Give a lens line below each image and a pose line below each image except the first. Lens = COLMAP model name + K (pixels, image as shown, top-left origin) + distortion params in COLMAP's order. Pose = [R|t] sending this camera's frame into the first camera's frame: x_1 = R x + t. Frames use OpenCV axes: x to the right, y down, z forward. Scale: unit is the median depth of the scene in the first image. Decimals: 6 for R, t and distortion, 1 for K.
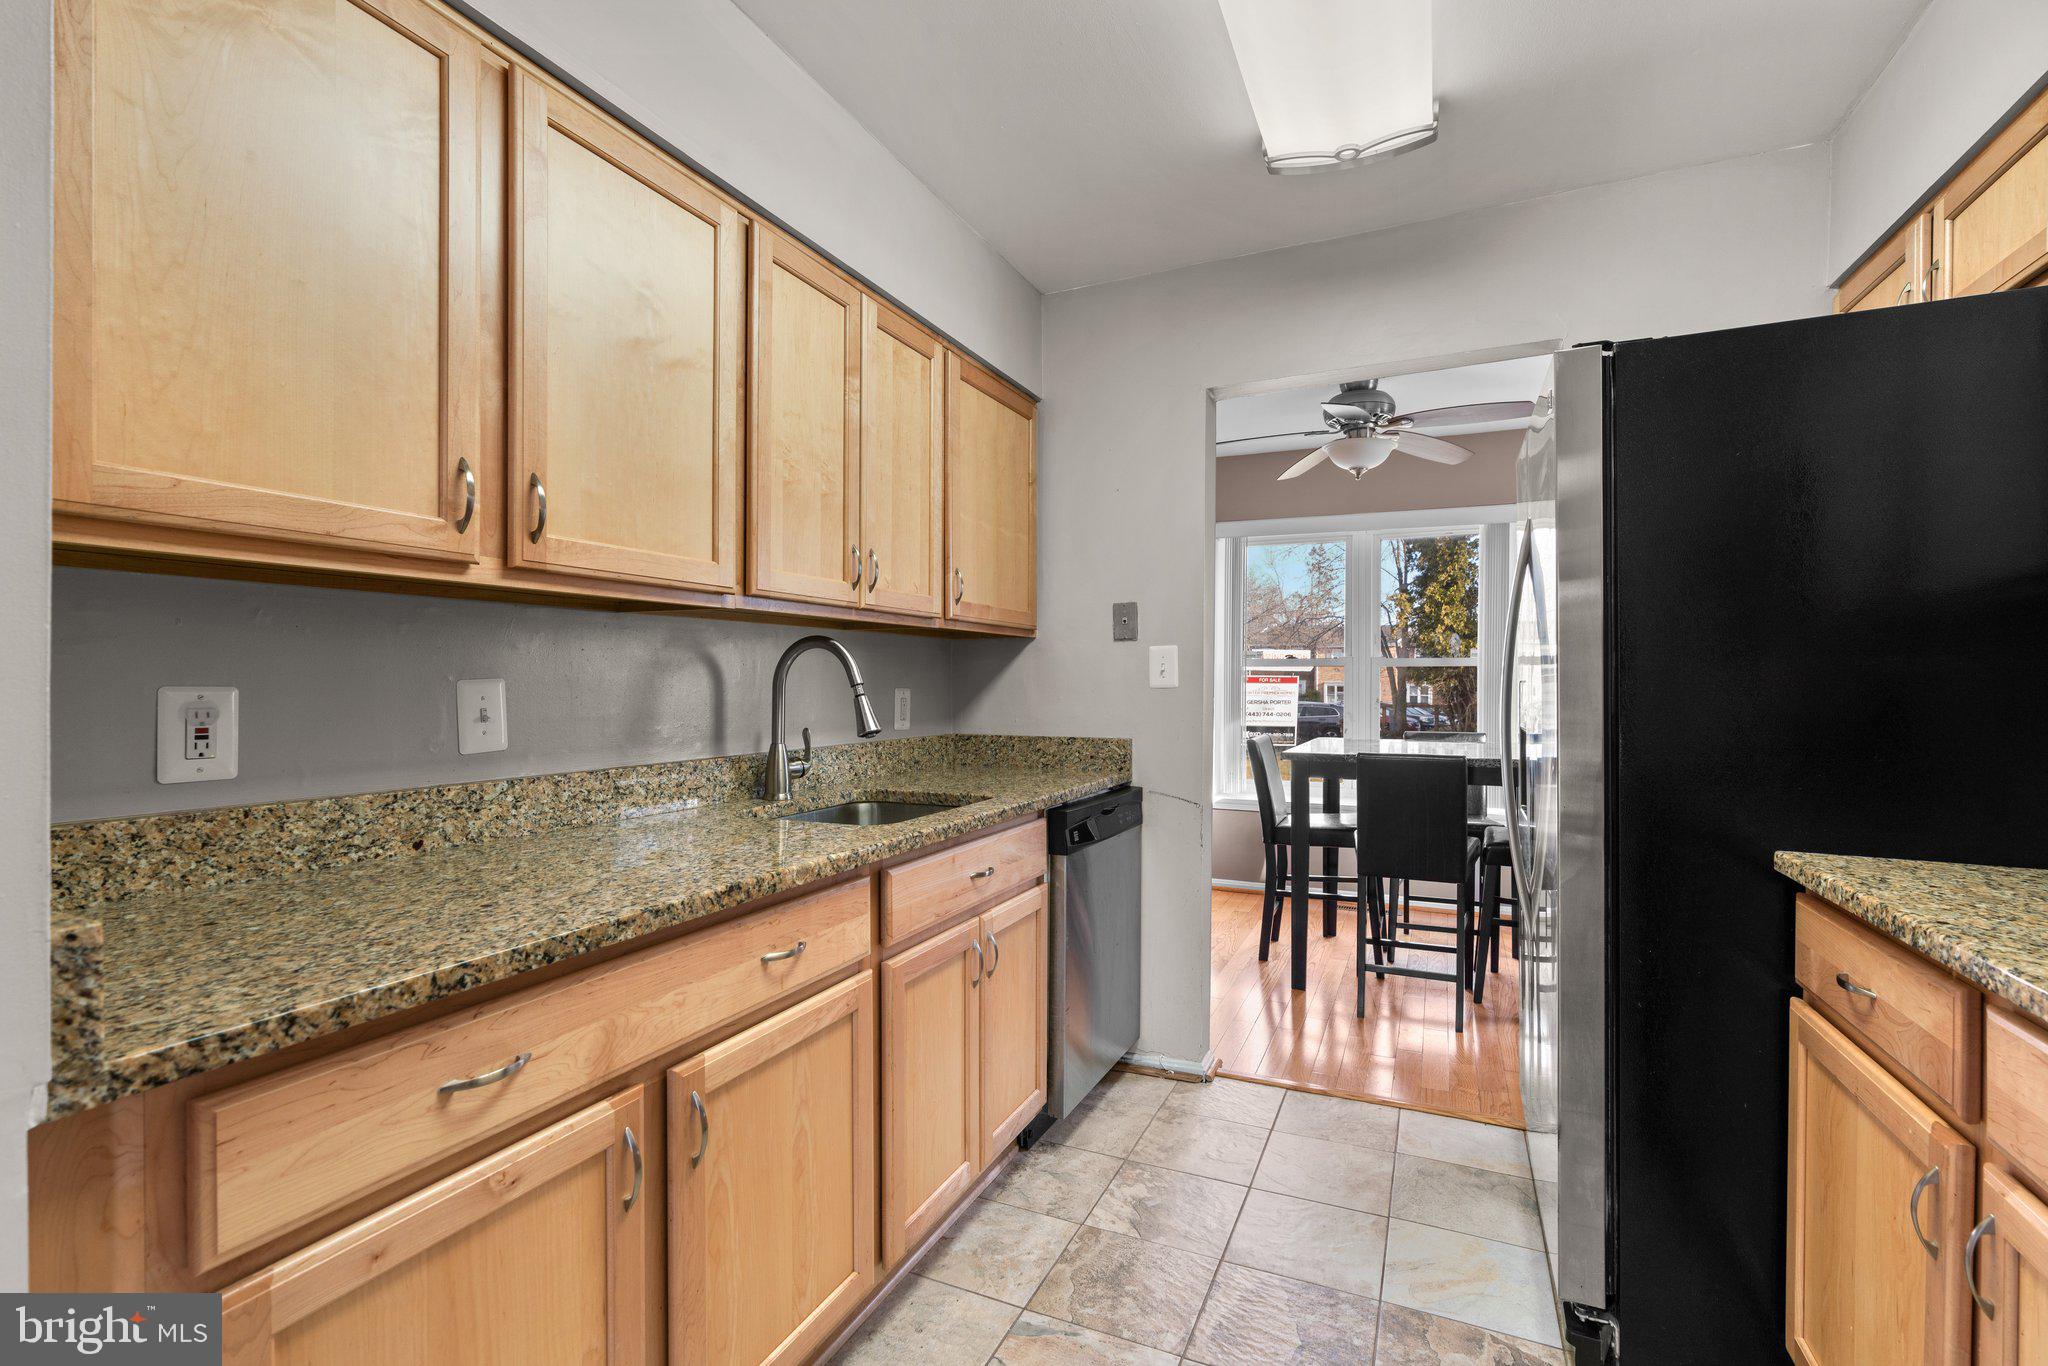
lens RADIAL K [[930.1, 0, 1029.5], [0, 930.1, 685.5], [0, 0, 1]] dist [-0.012793, 0.006413]
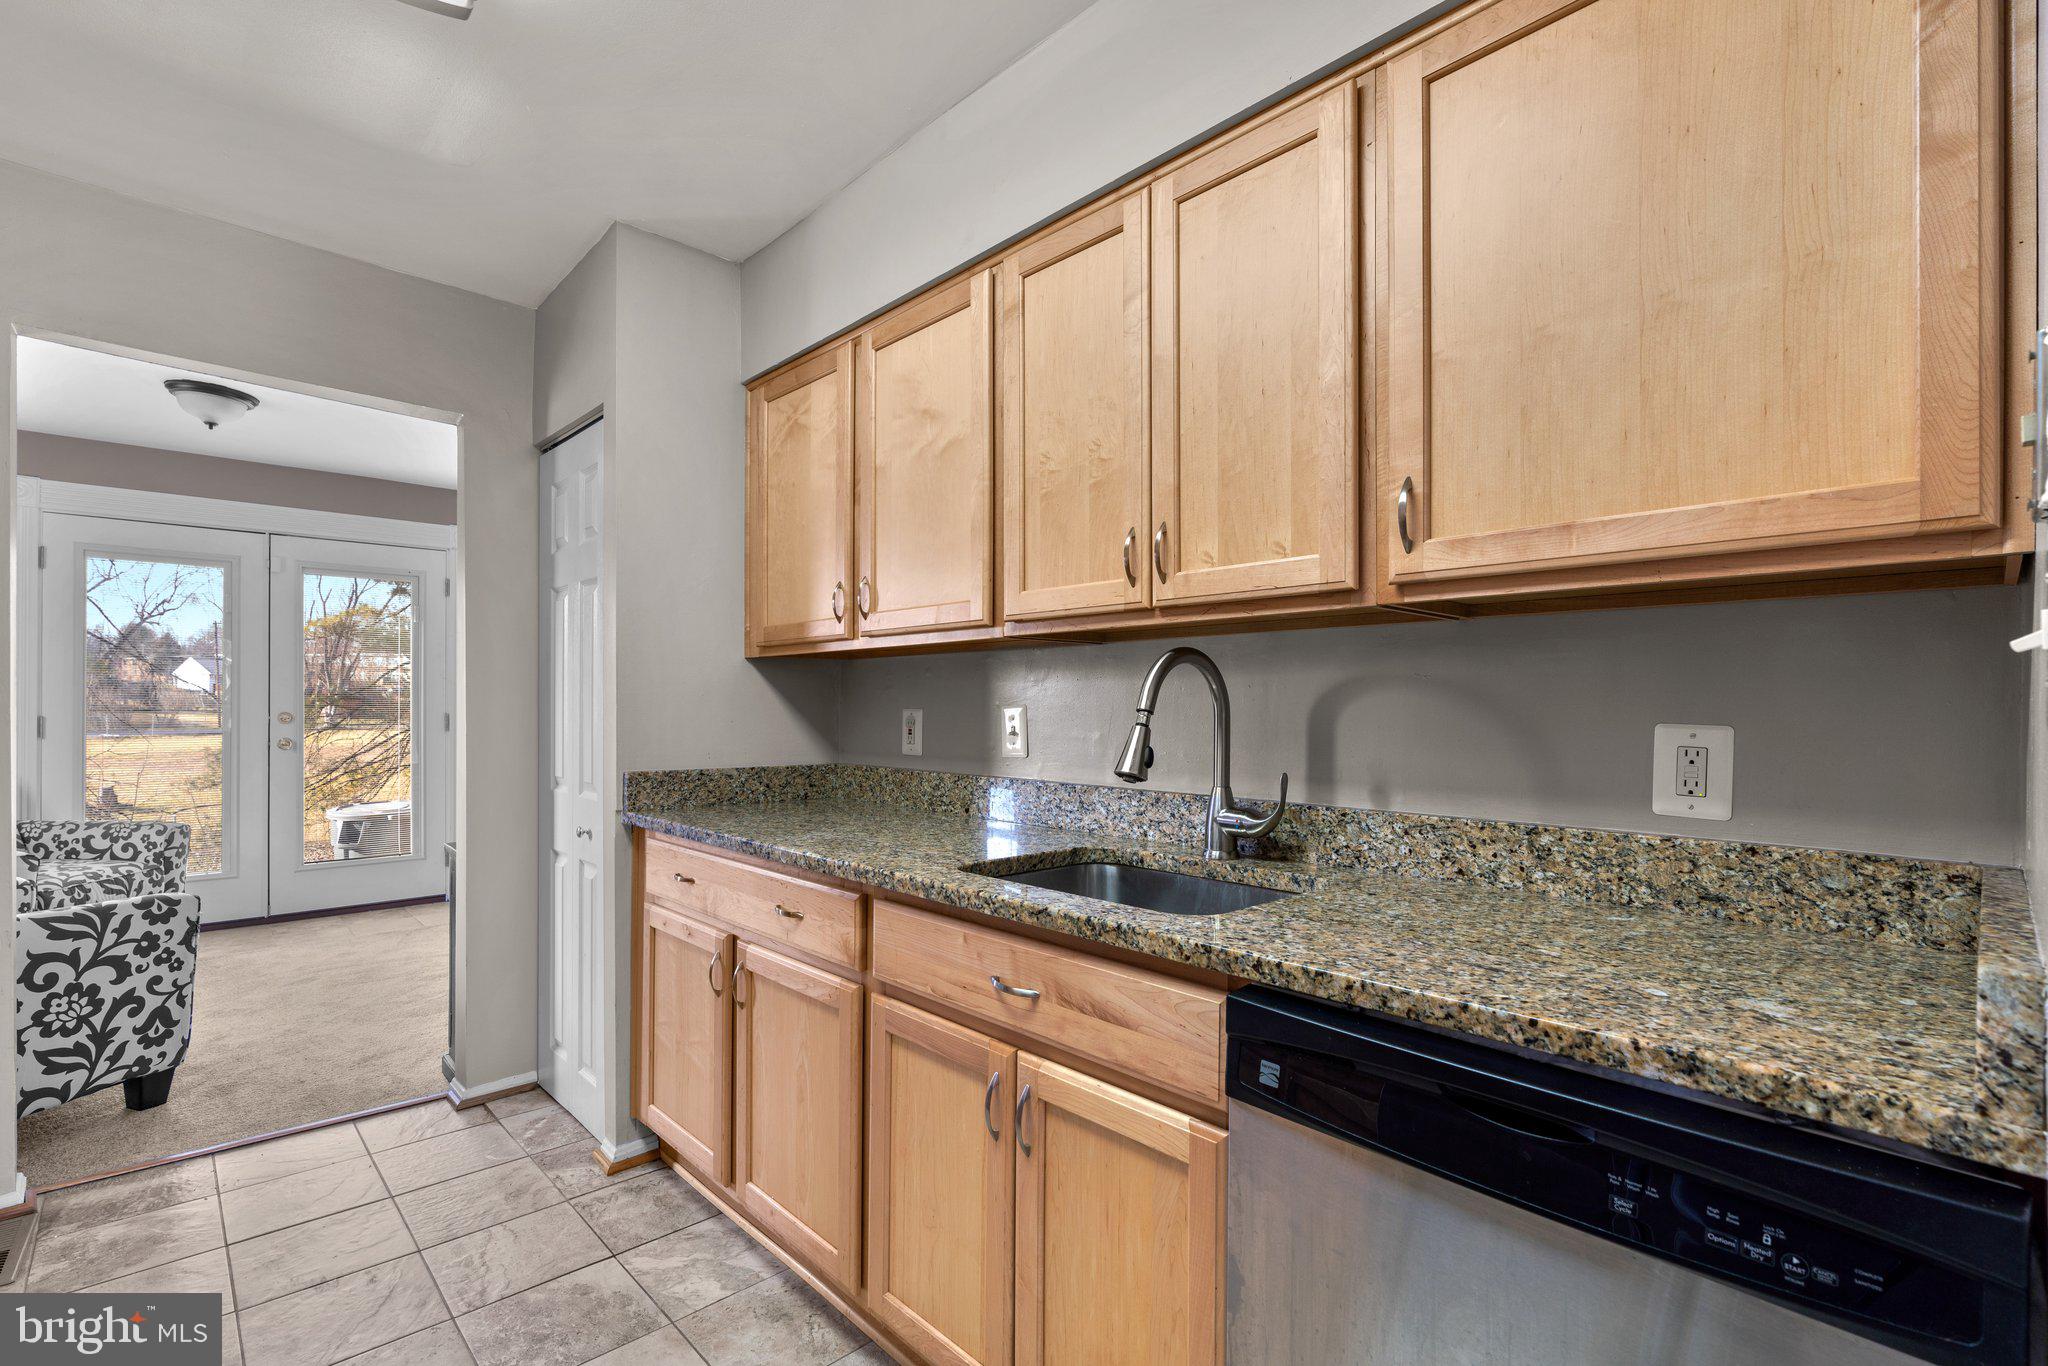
lens RADIAL K [[930.1, 0, 1033.7], [0, 930.1, 709.6], [0, 0, 1]] dist [-0.012793, 0.006413]
pose [[-0.377011, -0.002769, -0.926205, 0.524200], [-0.011249, 0.999935, 0.001590, -0.002136], [0.926140, 0.011018, -0.377018, 1.161292]]
